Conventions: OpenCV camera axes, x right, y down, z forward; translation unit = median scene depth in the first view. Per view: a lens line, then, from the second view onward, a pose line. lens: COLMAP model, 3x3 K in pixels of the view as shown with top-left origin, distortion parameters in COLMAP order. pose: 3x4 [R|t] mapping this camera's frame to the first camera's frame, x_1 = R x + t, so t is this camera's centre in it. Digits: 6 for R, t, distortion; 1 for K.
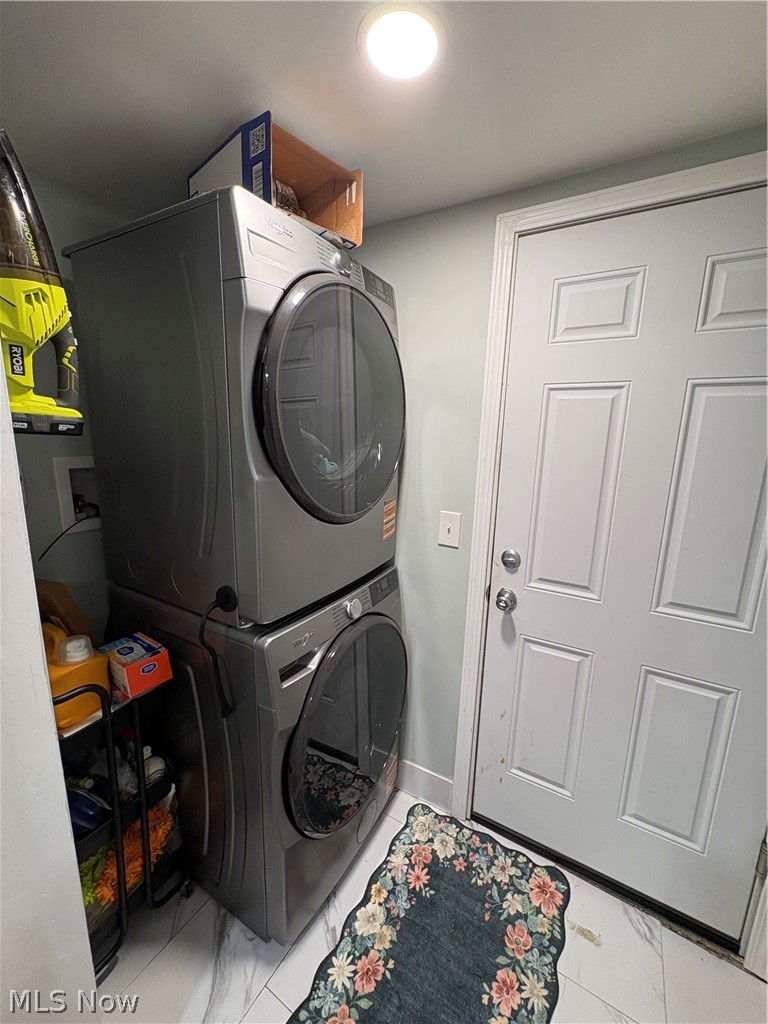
lens RADIAL K [[407.7, 0, 383.4], [0, 407.7, 513.6], [0, 0, 1]] dist [-0.000985, 0.000363]
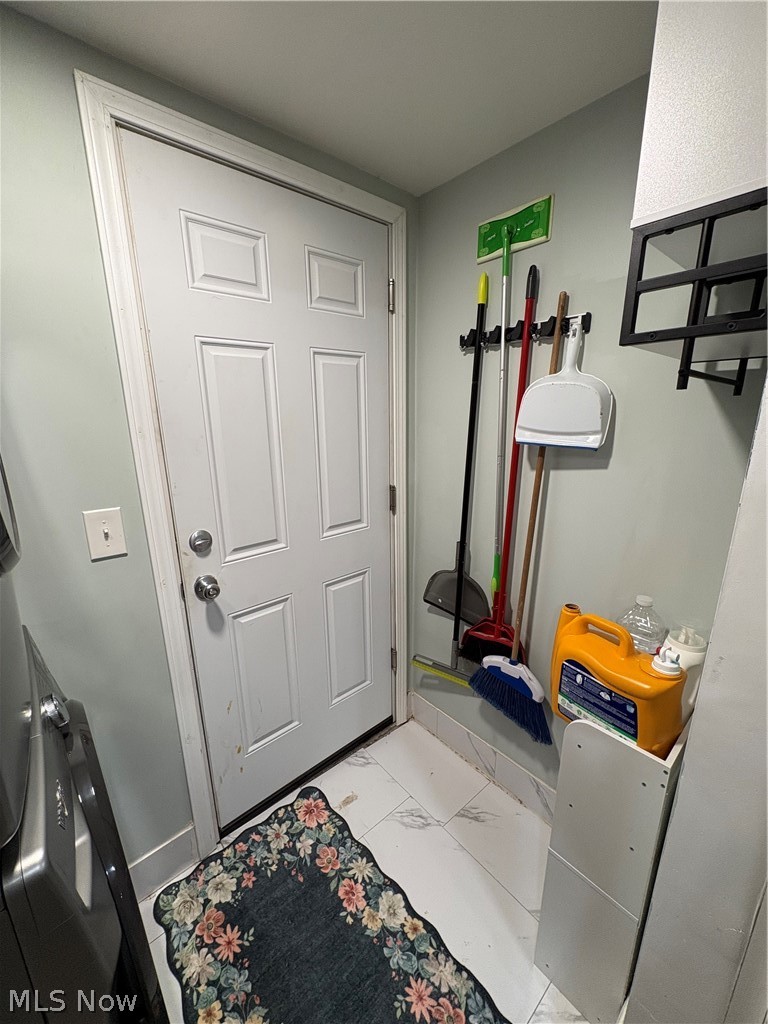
lens RADIAL K [[407.7, 0, 383.4], [0, 407.7, 513.6], [0, 0, 1]] dist [-0.000985, 0.000363]
pose [[0.316611, -0.268419, 0.909785, -0.338658], [0.202229, 0.956177, 0.211729, -0.050374], [-0.926748, 0.116950, 0.357018, 0.319698]]
